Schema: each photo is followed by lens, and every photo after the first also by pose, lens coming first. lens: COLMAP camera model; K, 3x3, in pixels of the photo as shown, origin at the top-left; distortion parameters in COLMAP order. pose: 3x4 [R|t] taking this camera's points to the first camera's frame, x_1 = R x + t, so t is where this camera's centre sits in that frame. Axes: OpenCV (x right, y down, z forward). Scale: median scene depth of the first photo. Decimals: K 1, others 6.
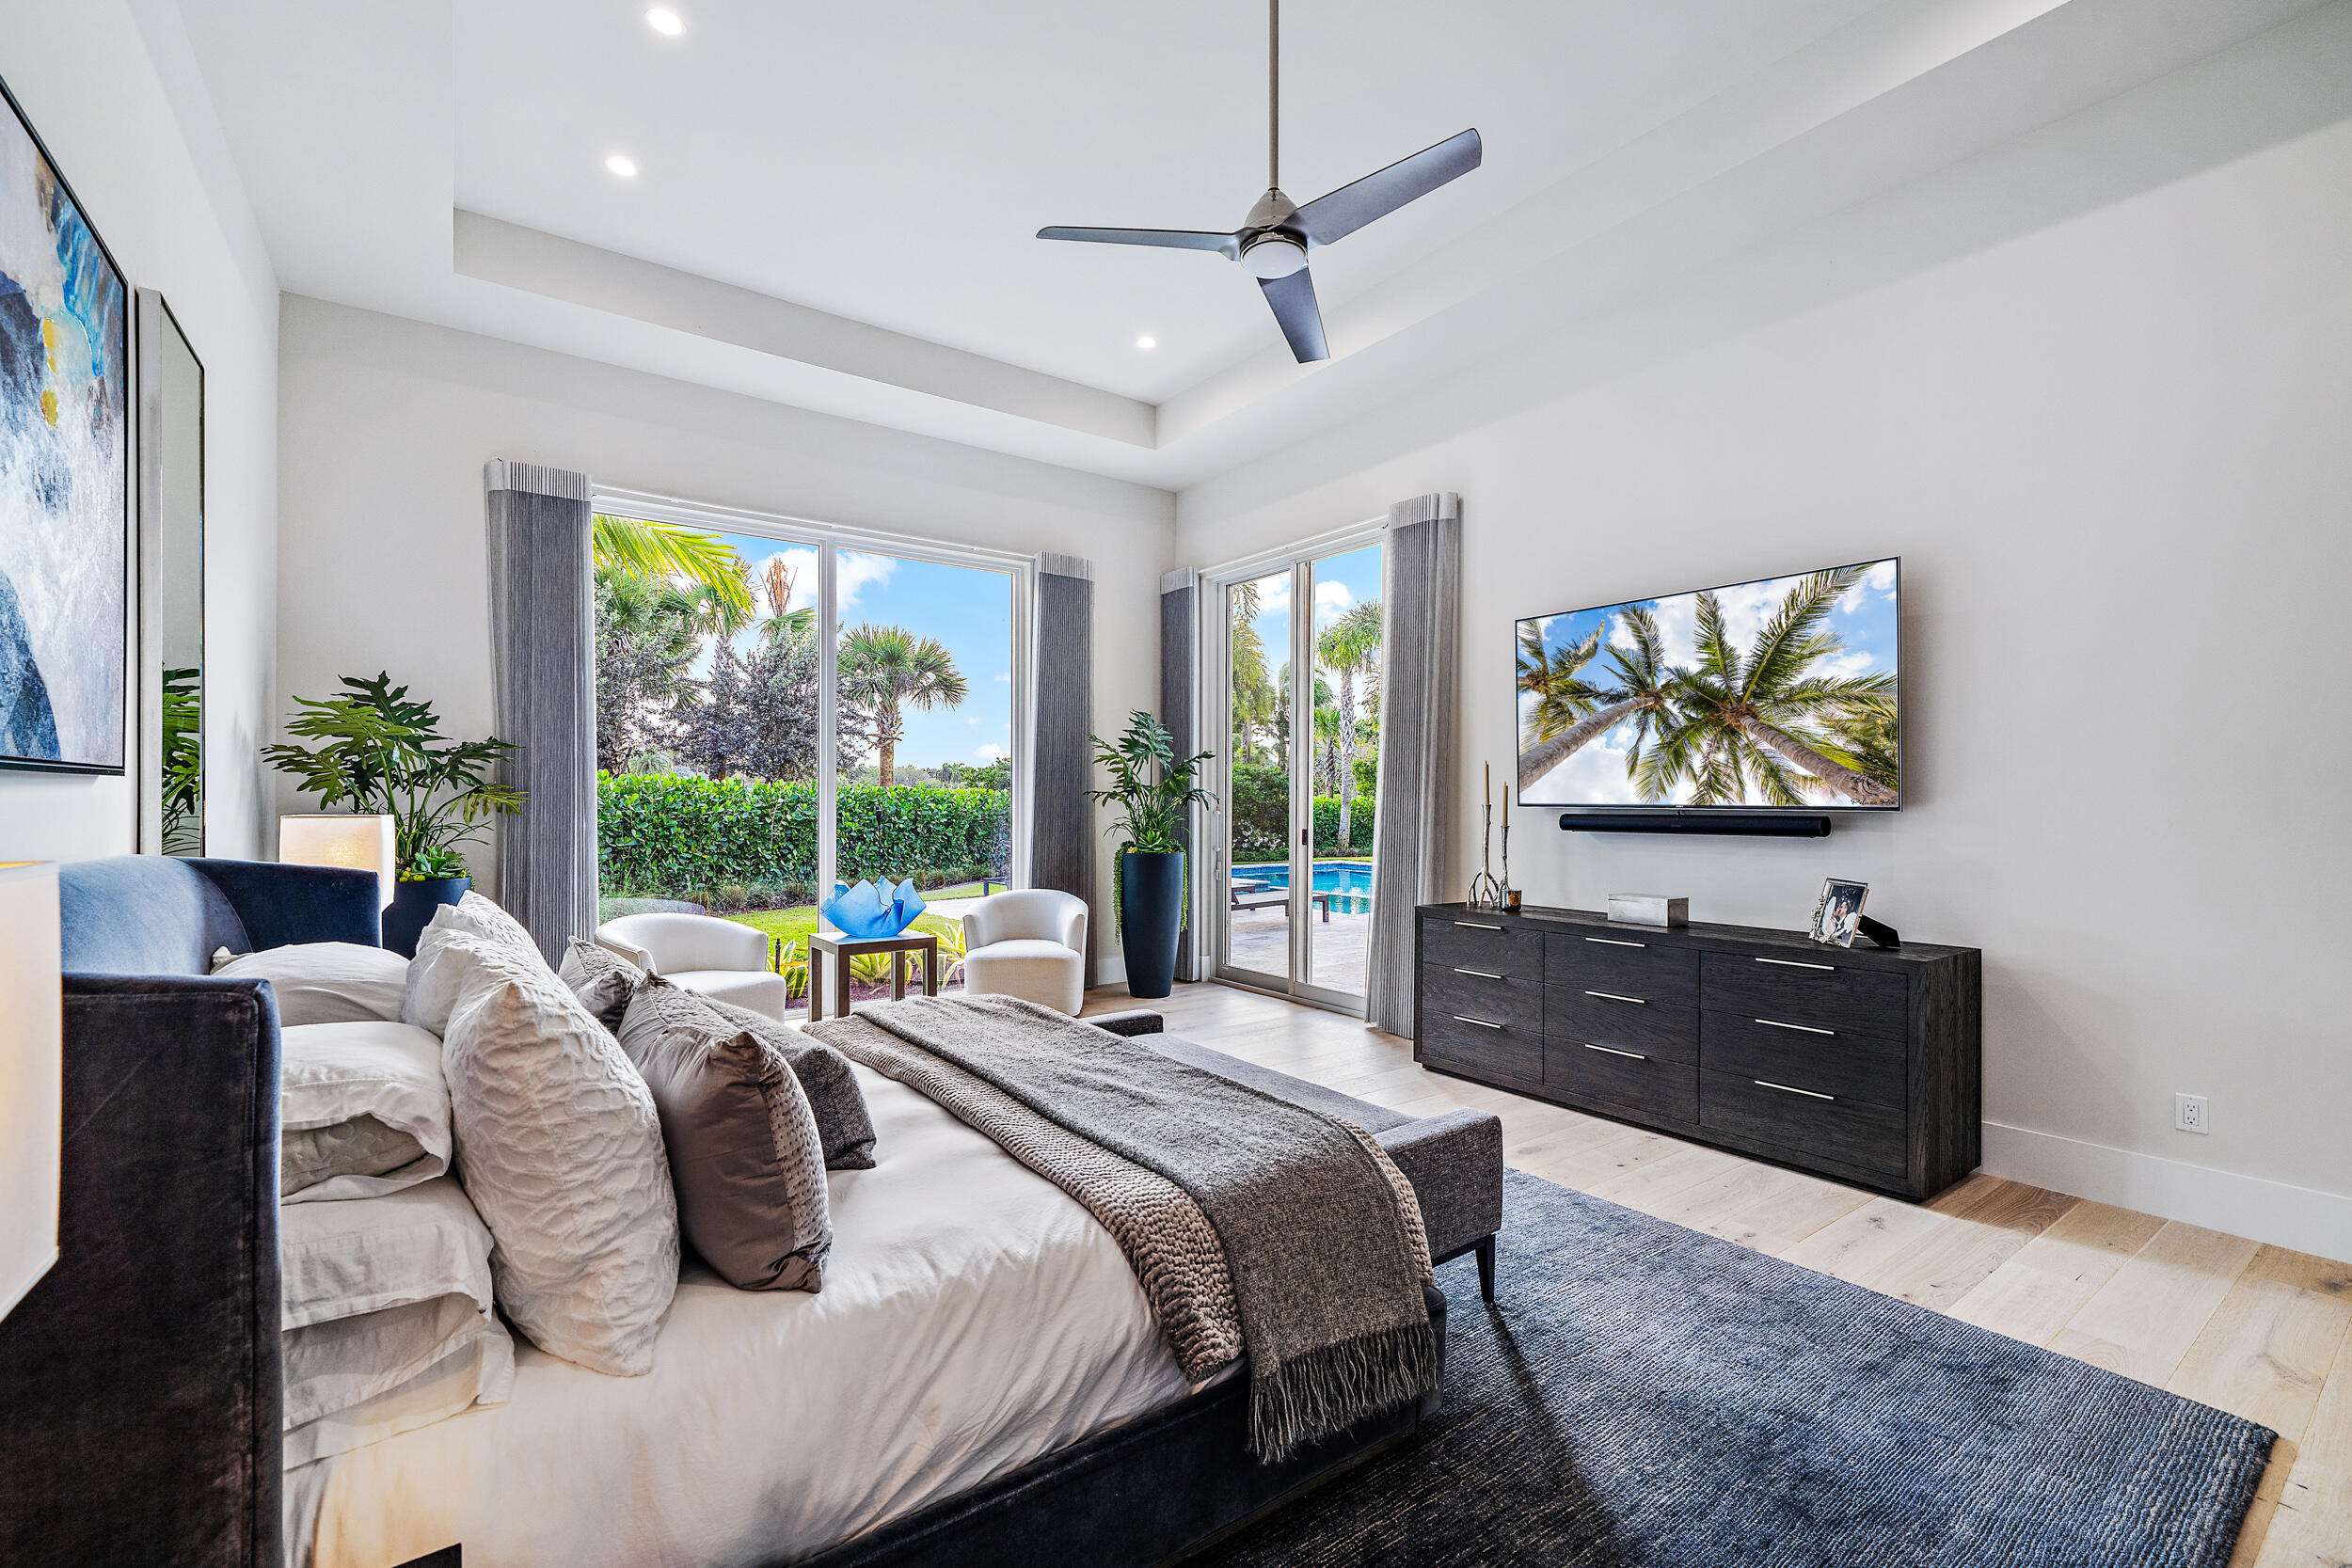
lens RADIAL K [[993.4, 0, 1161.7], [0, 993.4, 817.5], [0, 0, 1]] dist [0.000770, 0.000766]
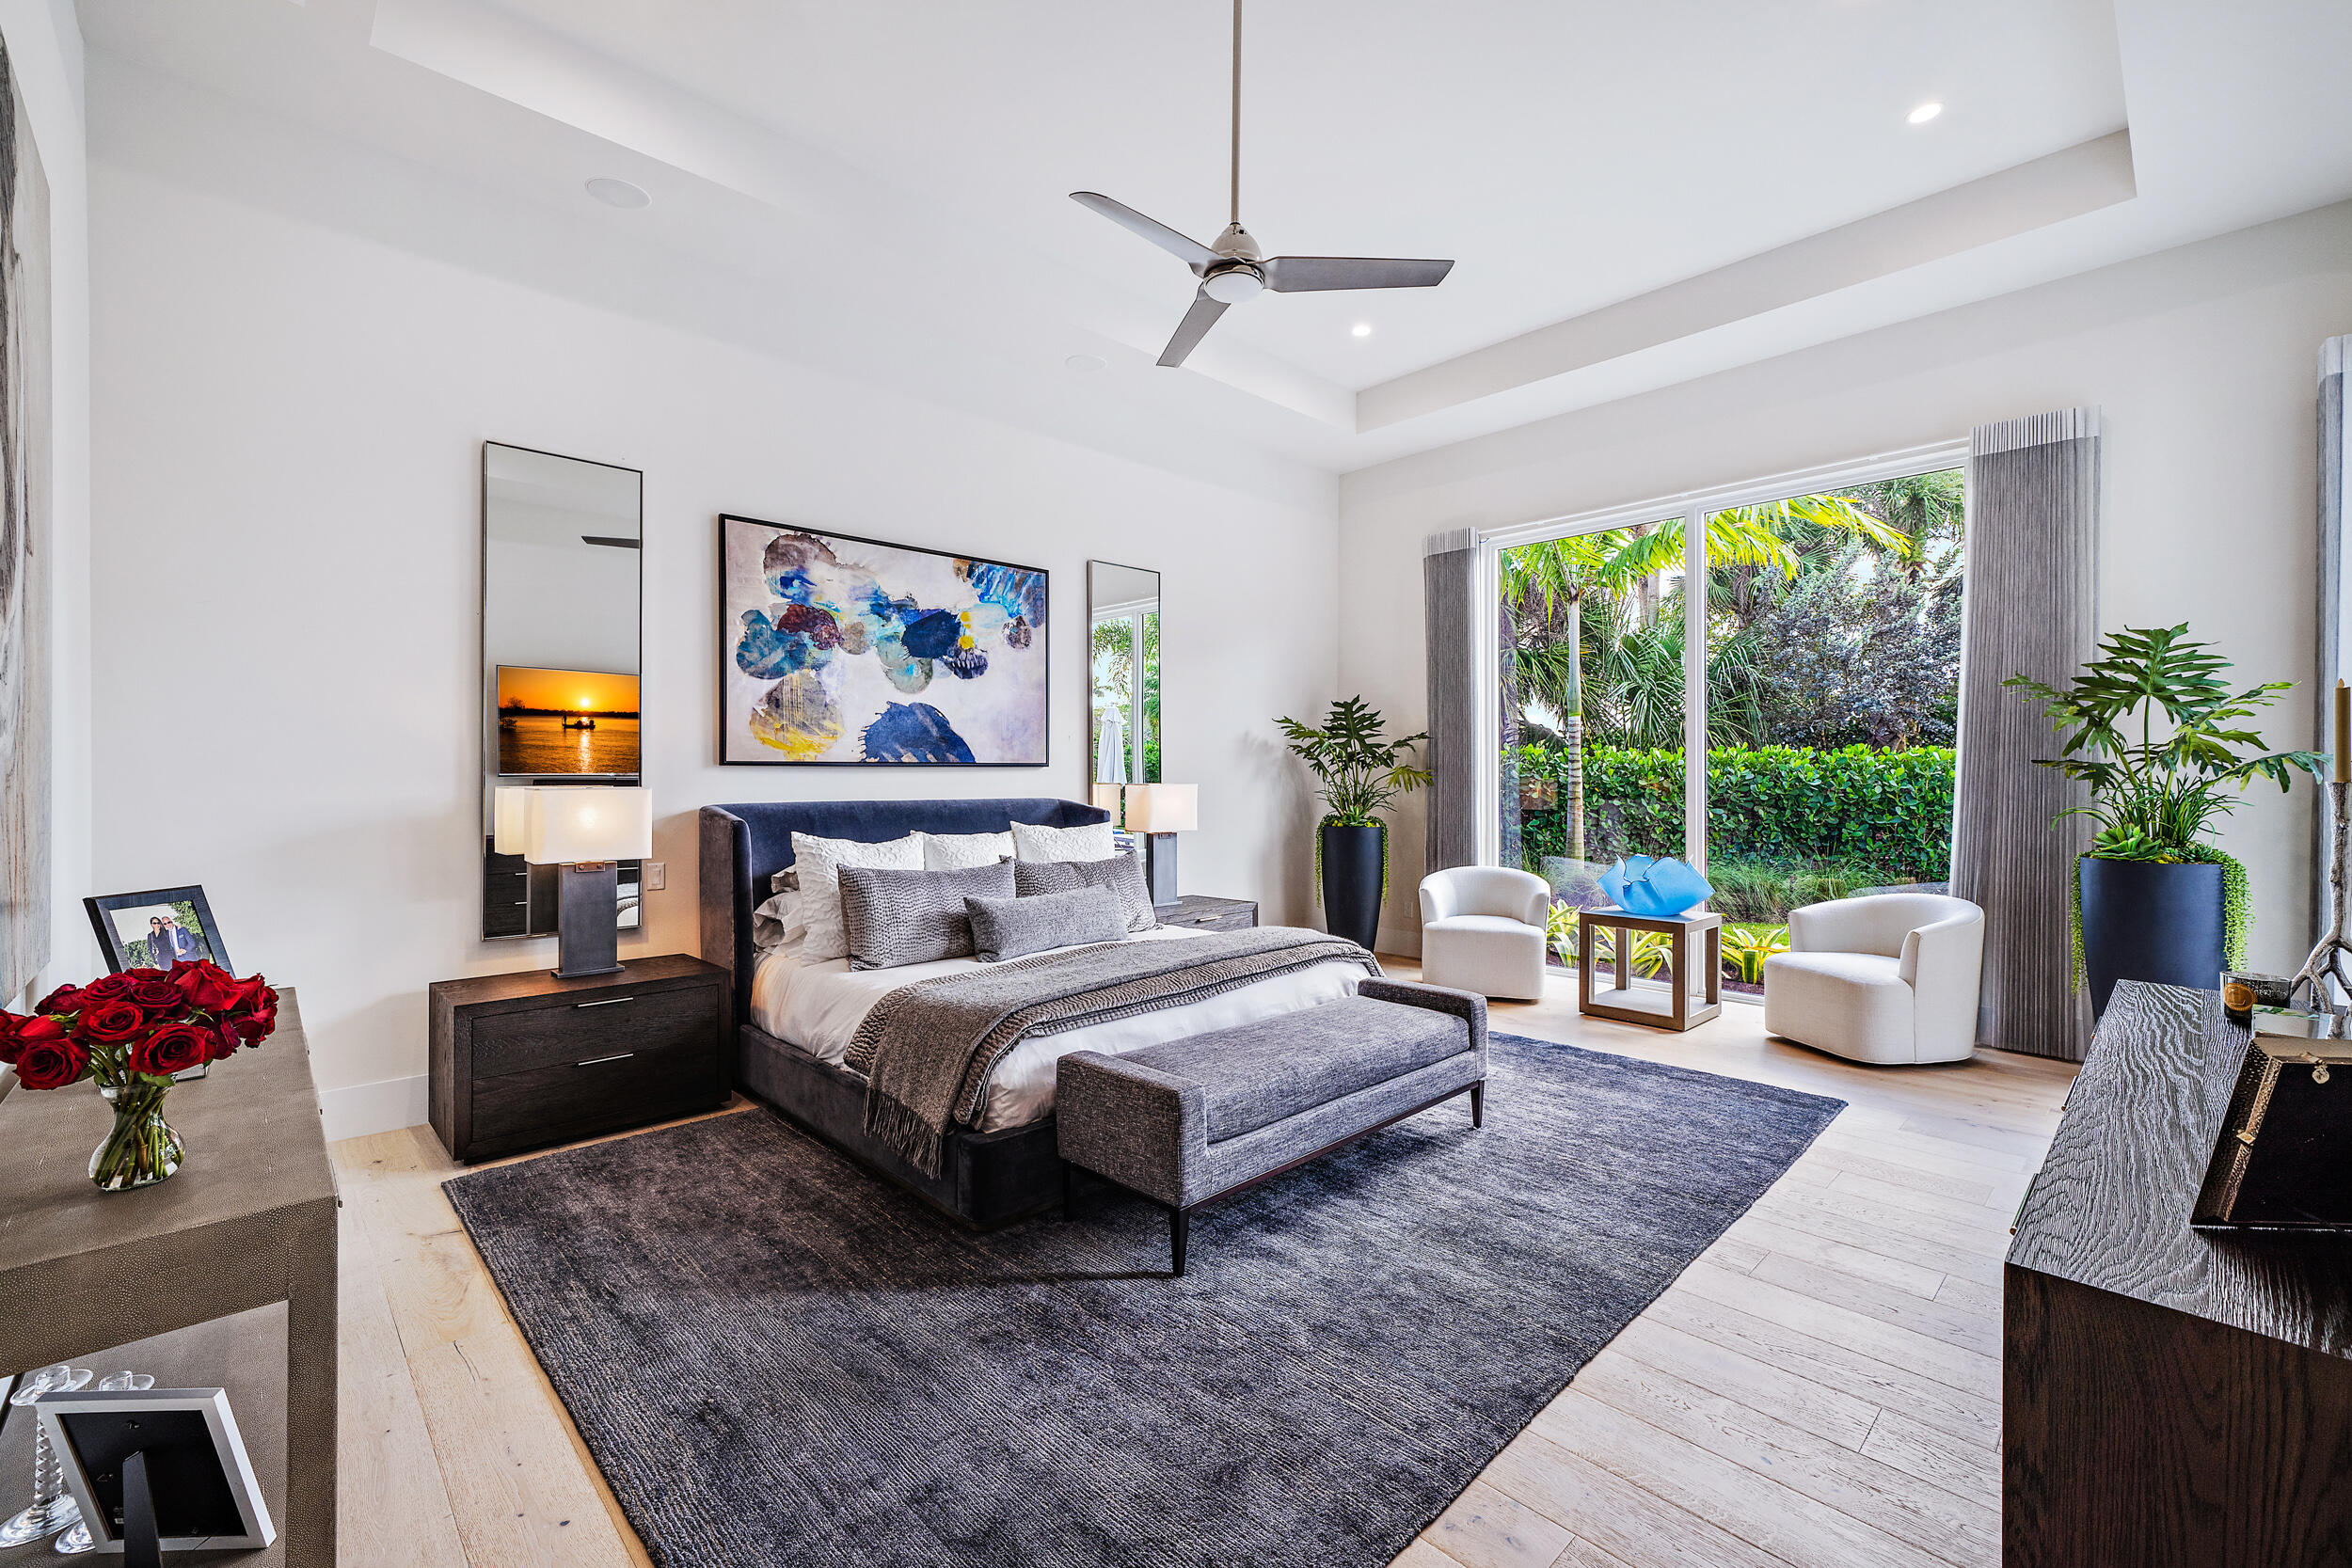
lens RADIAL K [[993.4, 0, 1179.7], [0, 993.4, 775.0], [0, 0, 1]] dist [0.000770, 0.000766]
pose [[0.138969, -0.001788, -0.990295, 0.267481], [-0.015300, 0.999875, -0.003952, -0.003322], [0.990178, 0.015701, 0.138925, 0.179979]]
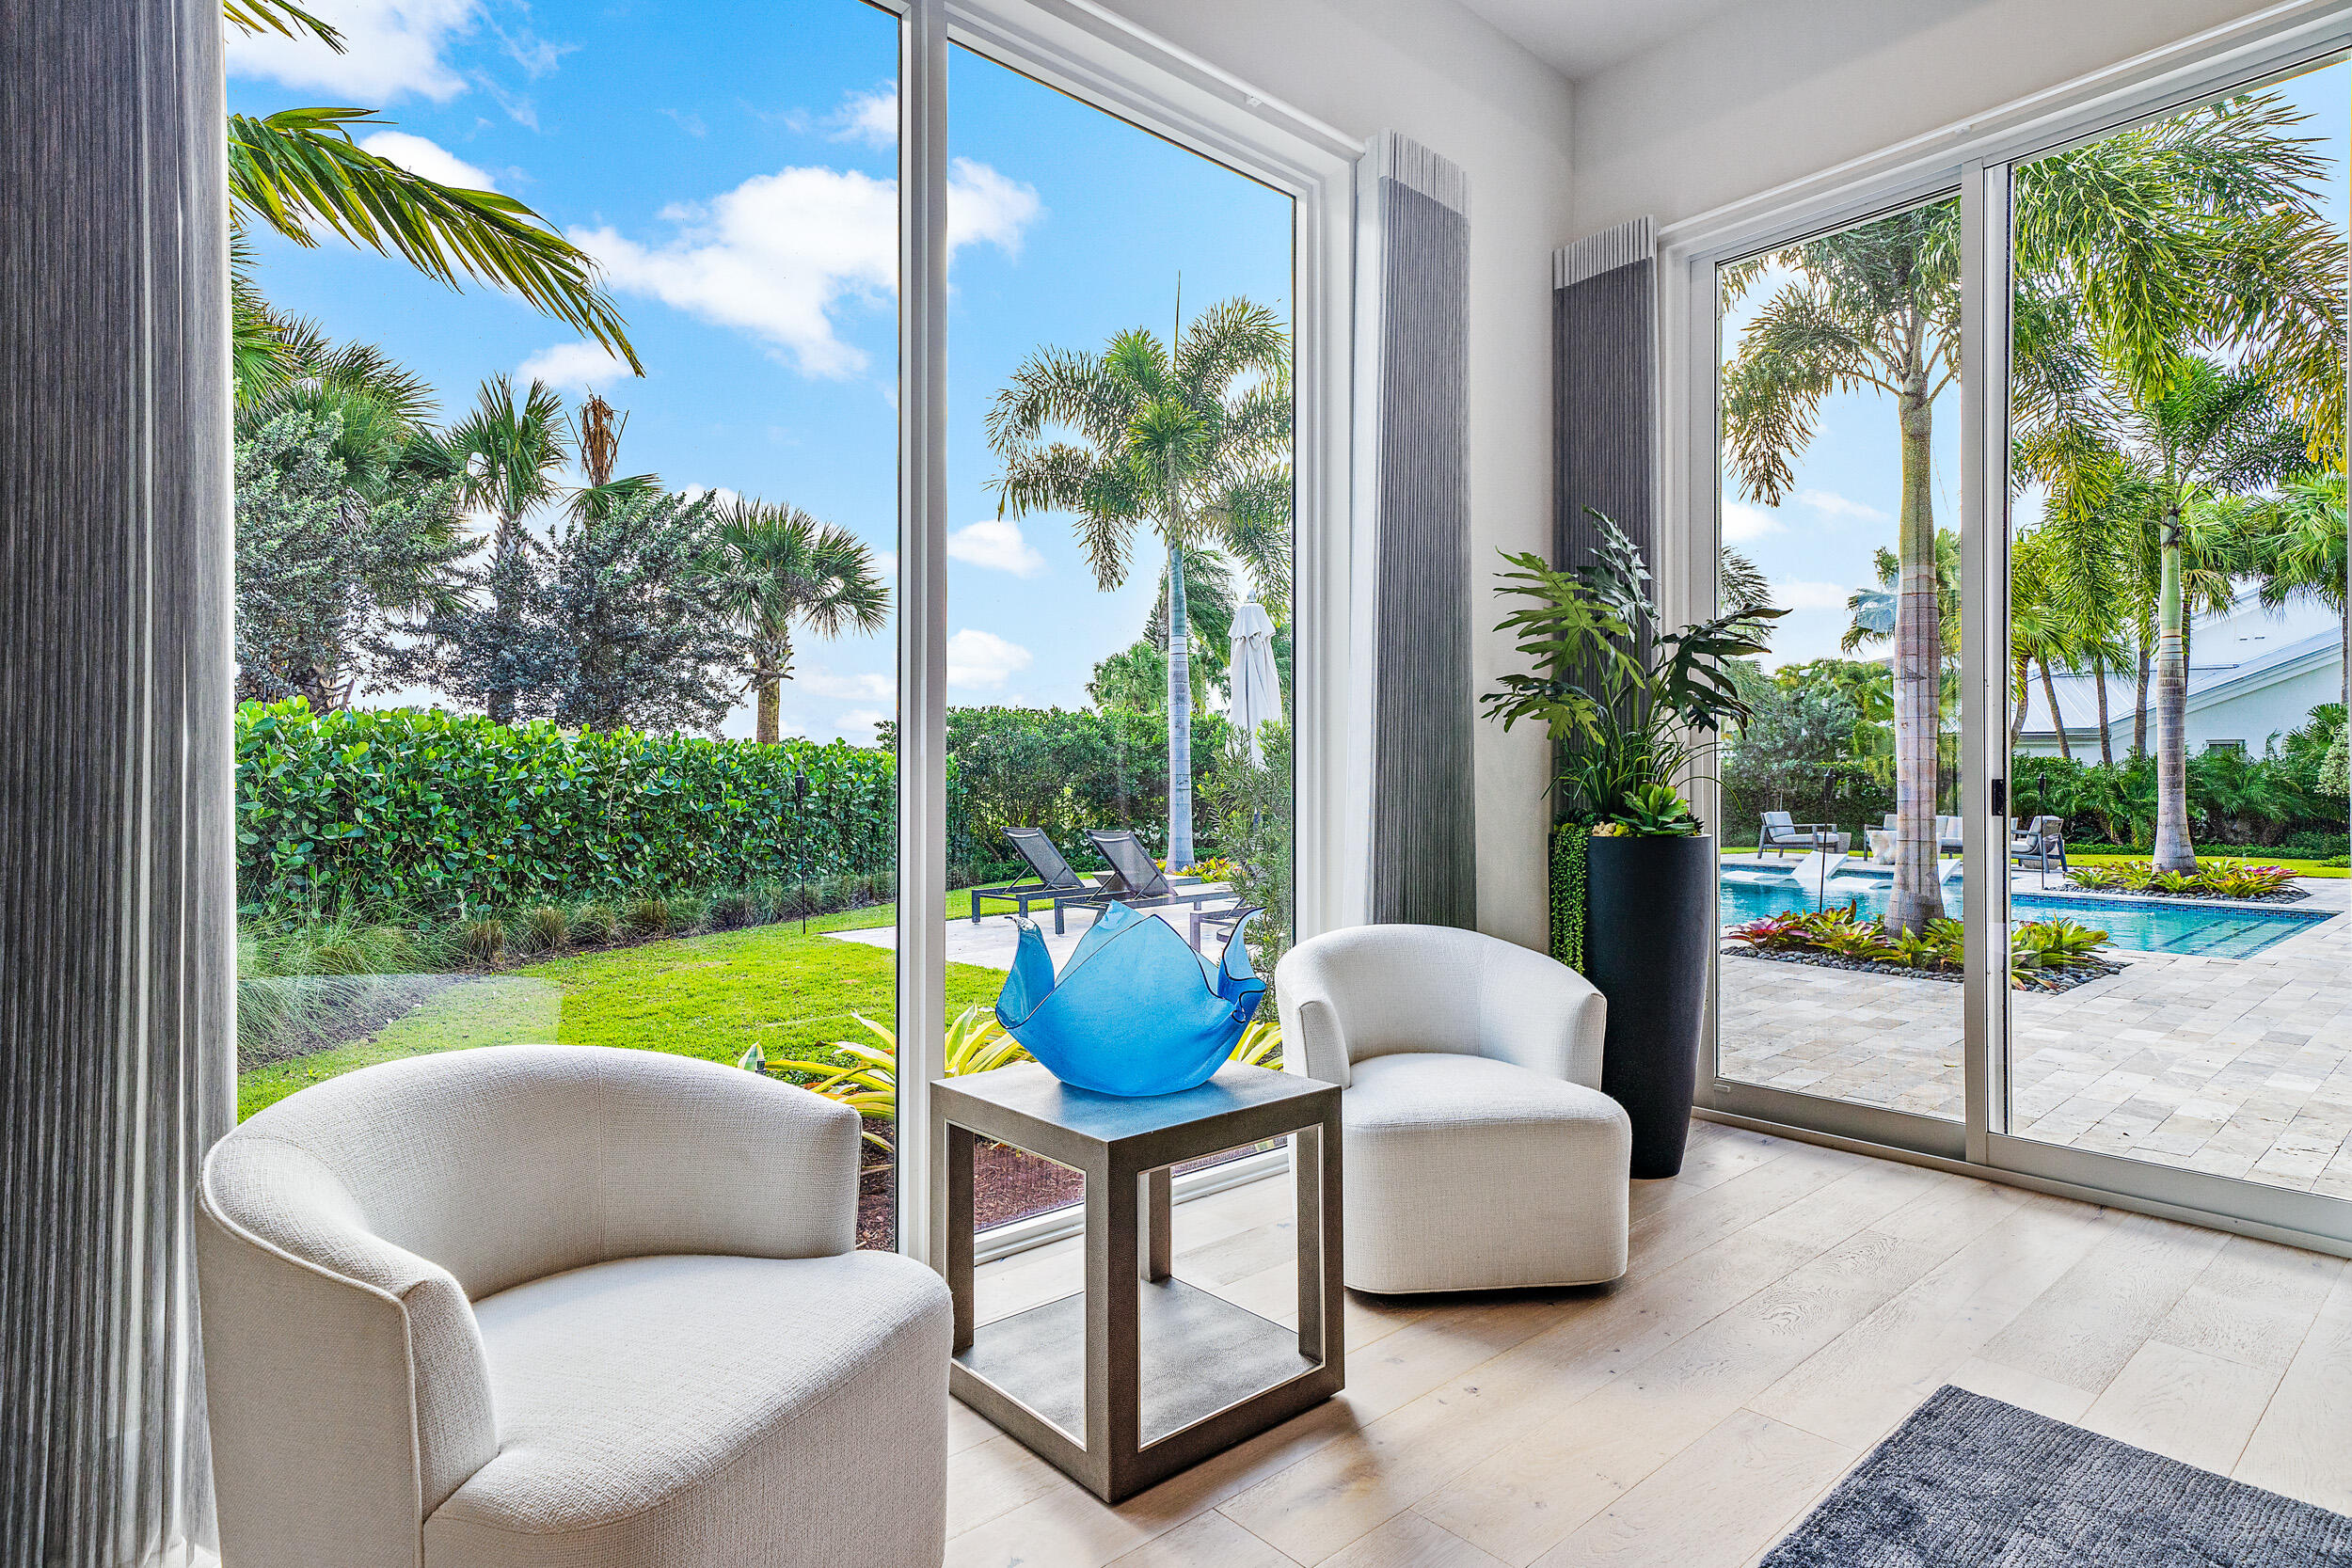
lens RADIAL K [[1232.8, 0, 1180.1], [0, 1232.8, 784.3], [0, 0, 1]] dist [0.011808, -0.000647]
pose [[0.995066, -0.003032, 0.099165, -0.138534], [0.004713, 0.999849, -0.016716, 0.011161], [-0.099100, 0.017101, 0.994931, 0.257125]]
